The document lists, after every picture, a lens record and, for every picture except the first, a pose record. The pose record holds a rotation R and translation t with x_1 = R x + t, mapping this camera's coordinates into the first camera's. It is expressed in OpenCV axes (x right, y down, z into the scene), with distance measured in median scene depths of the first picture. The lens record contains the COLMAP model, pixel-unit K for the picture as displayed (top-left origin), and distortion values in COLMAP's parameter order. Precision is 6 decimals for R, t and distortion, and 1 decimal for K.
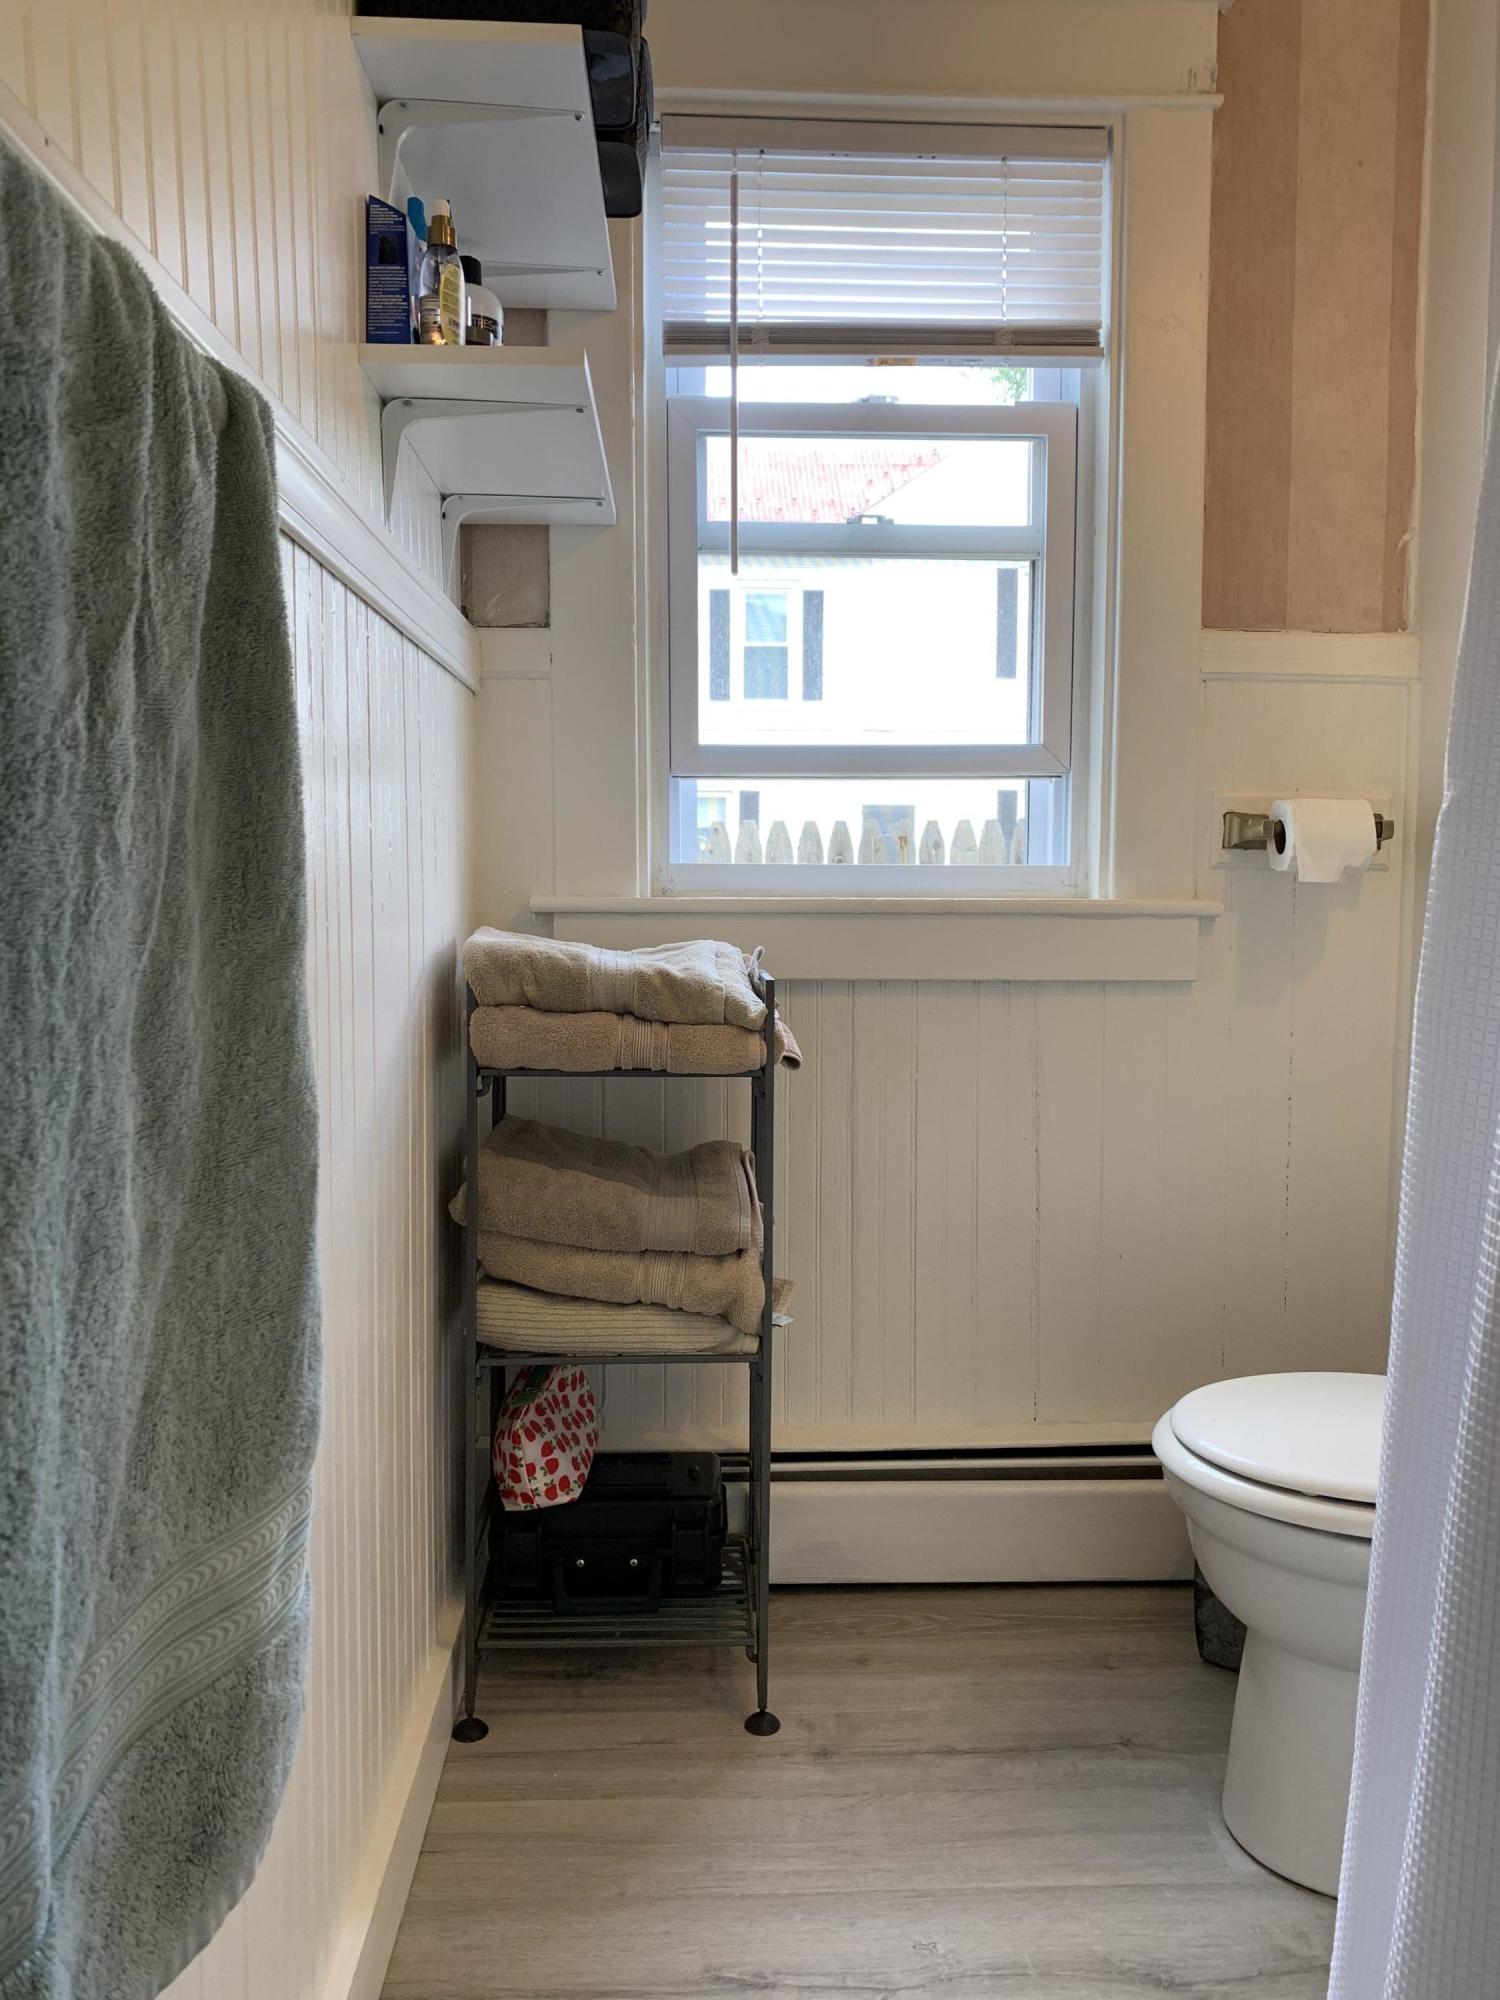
lens RADIAL K [[1520.3, 0, 744.9], [0, 1520.3, 984.4], [0, 0, 1]] dist [0.047508, -0.051337]
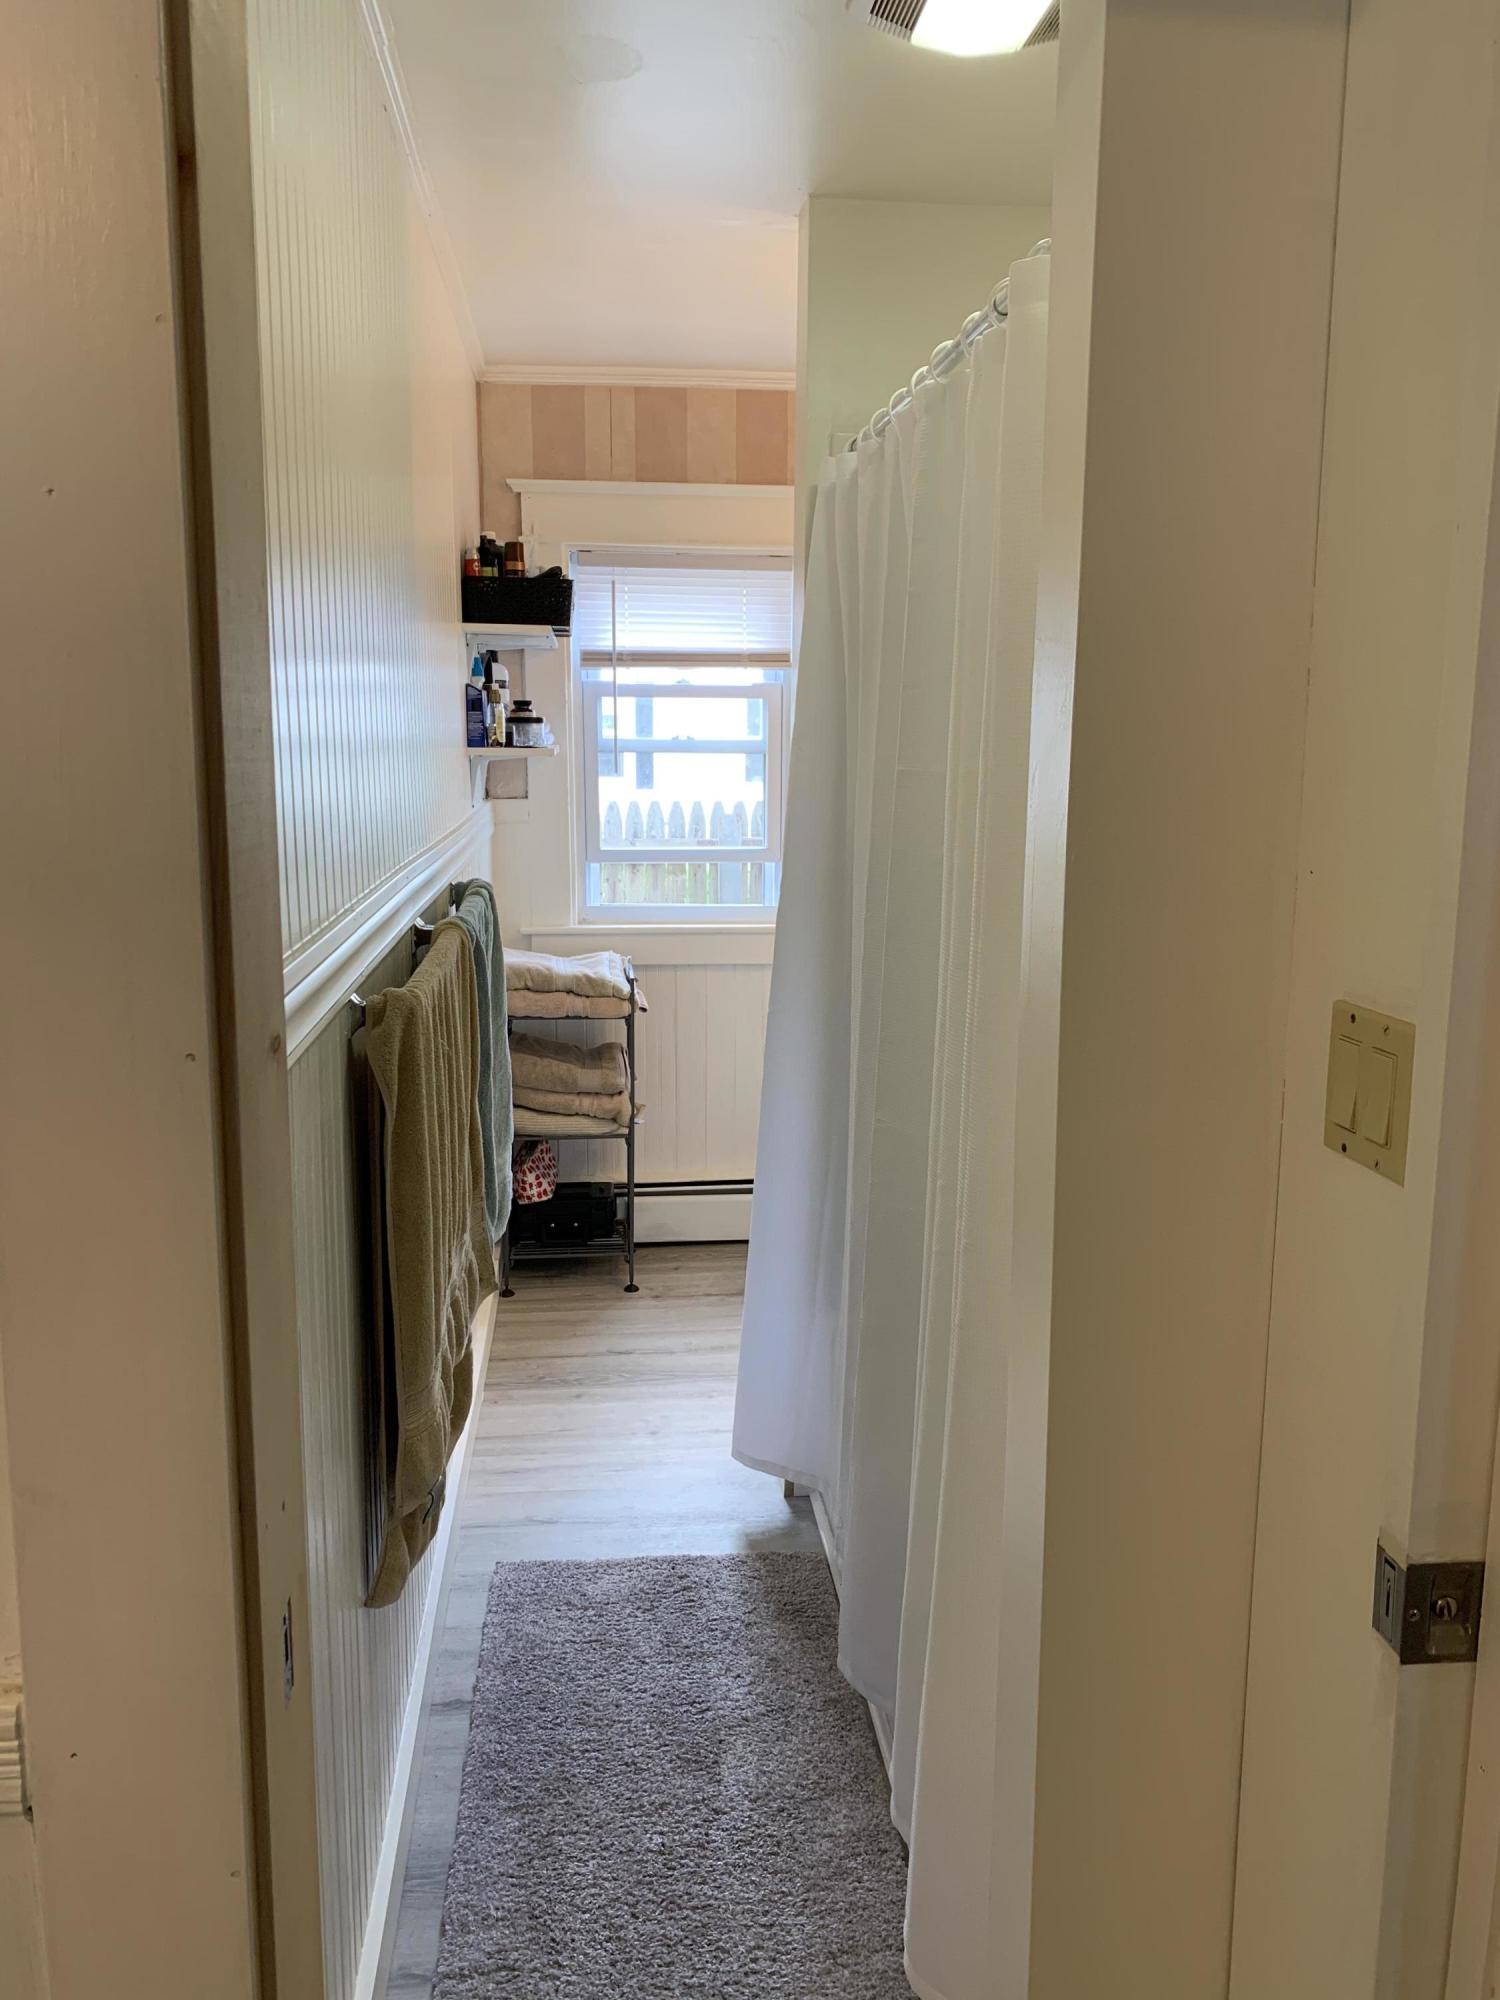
lens RADIAL K [[1520.3, 0, 766.7], [0, 1520.3, 1014.8], [0, 0, 1]] dist [0.047508, -0.051337]
pose [[0.996883, -0.007887, 0.078502, 0.036986], [-0.001352, 0.993137, 0.116952, -0.208060], [-0.078886, -0.116693, 0.990030, -1.268761]]
